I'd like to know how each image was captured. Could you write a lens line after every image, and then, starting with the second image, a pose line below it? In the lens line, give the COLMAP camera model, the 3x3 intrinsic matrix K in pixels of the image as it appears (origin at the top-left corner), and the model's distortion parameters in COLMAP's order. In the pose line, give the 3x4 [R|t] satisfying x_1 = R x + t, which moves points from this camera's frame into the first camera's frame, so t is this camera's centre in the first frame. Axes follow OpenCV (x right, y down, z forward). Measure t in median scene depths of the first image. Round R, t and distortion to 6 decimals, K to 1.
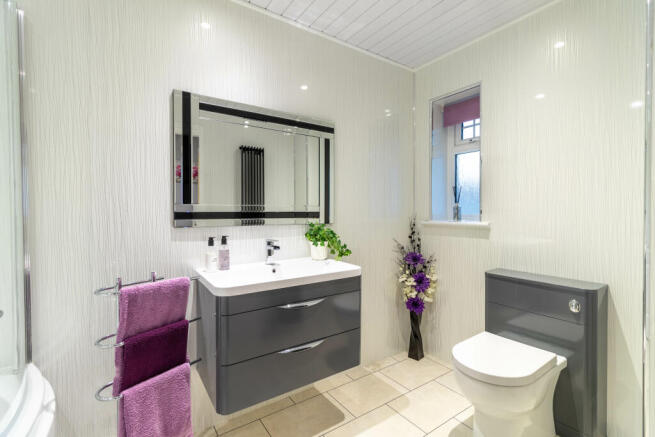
lens RADIAL K [[299.9, 0, 327.3], [0, 299.9, 216.2], [0, 0, 1]] dist [-0.003628, -0.000399]
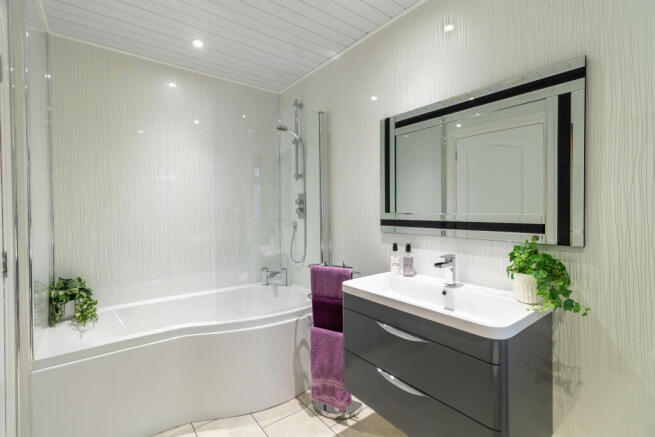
lens RADIAL K [[299.9, 0, 327.2], [0, 299.9, 215.2], [0, 0, 1]] dist [-0.003628, -0.000399]
pose [[0.067322, 0.016674, -0.997592, 0.671603], [-0.011419, 0.999808, 0.015940, -0.045596], [0.997666, 0.010318, 0.067500, 0.659436]]
